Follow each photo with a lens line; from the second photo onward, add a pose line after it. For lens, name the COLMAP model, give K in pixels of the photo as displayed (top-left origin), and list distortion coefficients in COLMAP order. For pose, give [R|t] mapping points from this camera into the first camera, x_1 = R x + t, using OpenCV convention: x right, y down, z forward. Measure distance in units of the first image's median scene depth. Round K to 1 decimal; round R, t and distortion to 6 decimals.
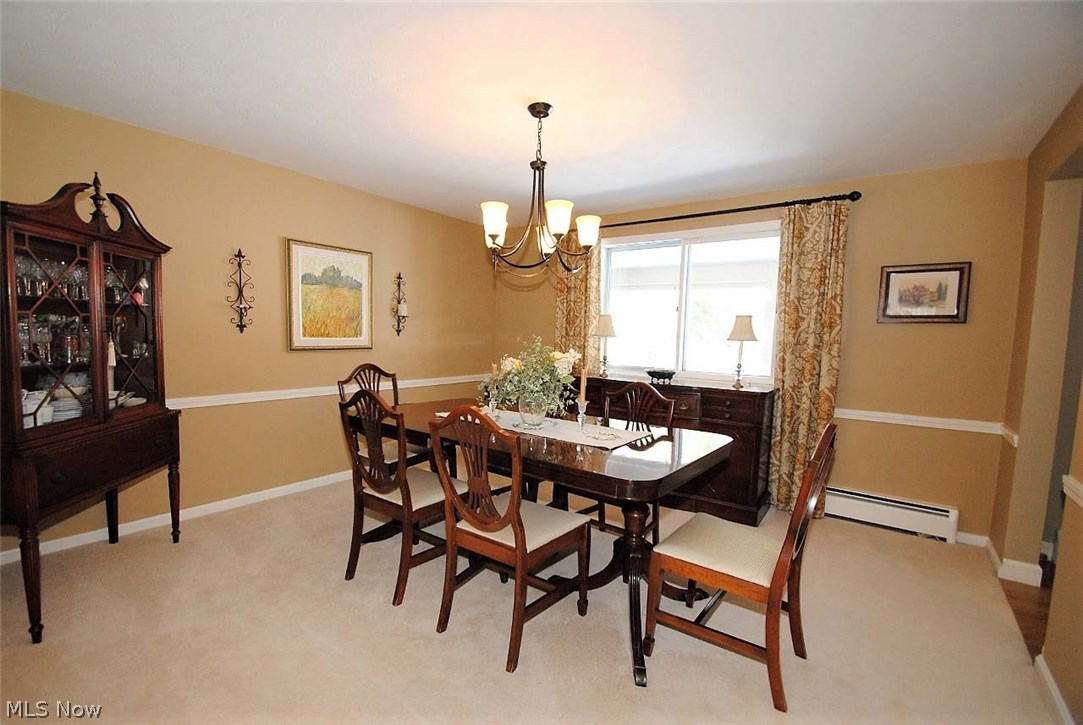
lens RADIAL K [[471.7, 0, 539.9], [0, 471.7, 368.4], [0, 0, 1]] dist [0.000427, -0.009955]
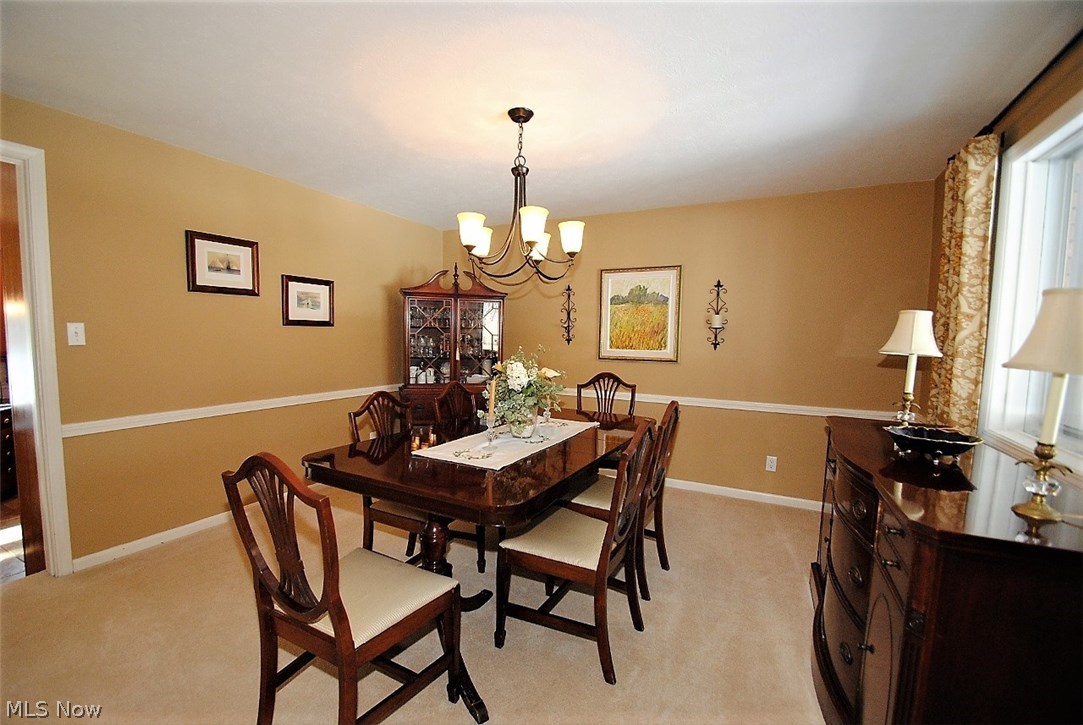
lens RADIAL K [[471.7, 0, 537.4], [0, 471.7, 366.6], [0, 0, 1]] dist [0.000427, -0.009955]
pose [[0.154857, 0.048771, -0.986732, 0.665611], [-0.087282, 0.995551, 0.035508, -0.047447], [0.984074, 0.080626, 0.158425, 0.633275]]
